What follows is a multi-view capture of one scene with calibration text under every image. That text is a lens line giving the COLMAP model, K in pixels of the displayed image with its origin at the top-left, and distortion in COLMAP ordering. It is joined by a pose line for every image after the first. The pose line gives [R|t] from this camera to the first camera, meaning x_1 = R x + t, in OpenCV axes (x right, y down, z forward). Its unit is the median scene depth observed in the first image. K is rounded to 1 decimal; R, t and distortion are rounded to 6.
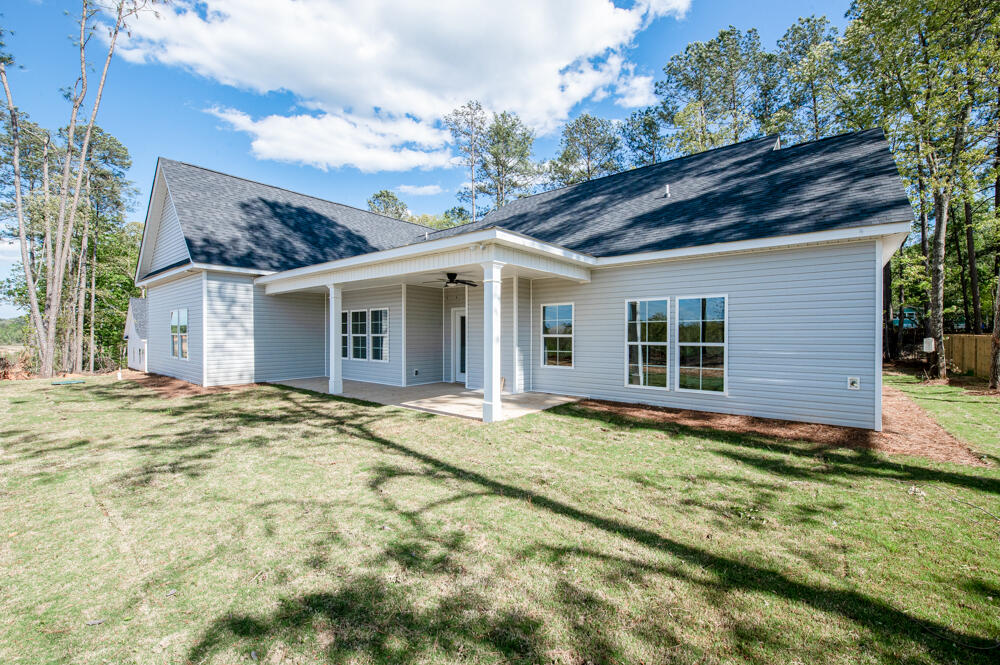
lens RADIAL K [[420.1, 0, 500.0], [0, 420.1, 332.5], [0, 0, 1]] dist [0.001472, 0.000107]
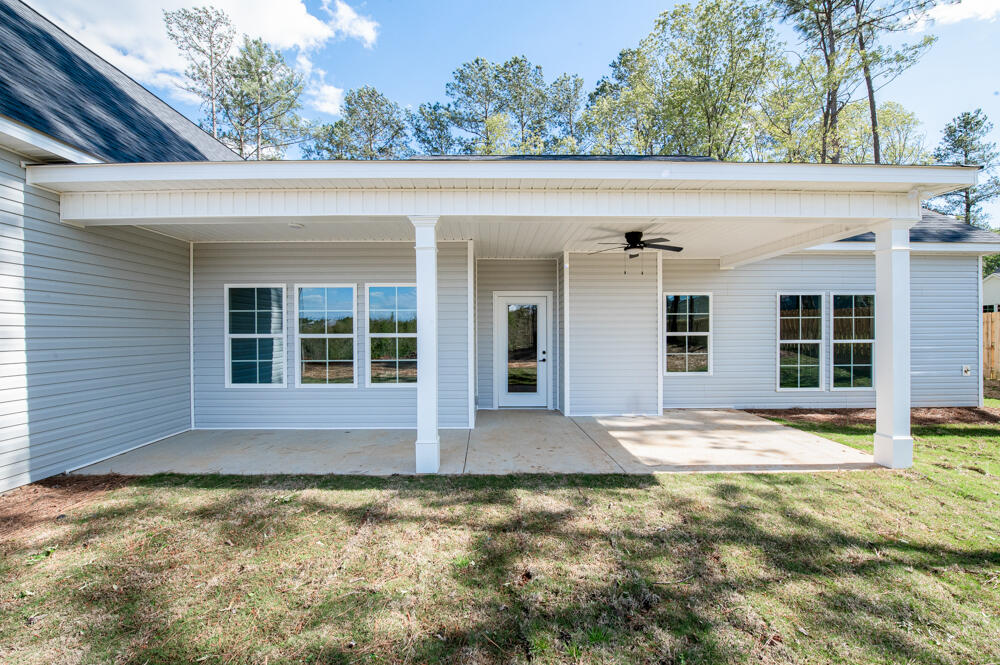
lens RADIAL K [[411.1, 0, 500.0], [0, 411.1, 332.5], [0, 0, 1]] dist [-0.013359, 0.000049]
pose [[0.764876, -0.006068, 0.644149, -0.509039], [0.003532, 0.999980, 0.005226, 0.000077], [-0.644168, -0.001722, 0.764882, 0.529579]]
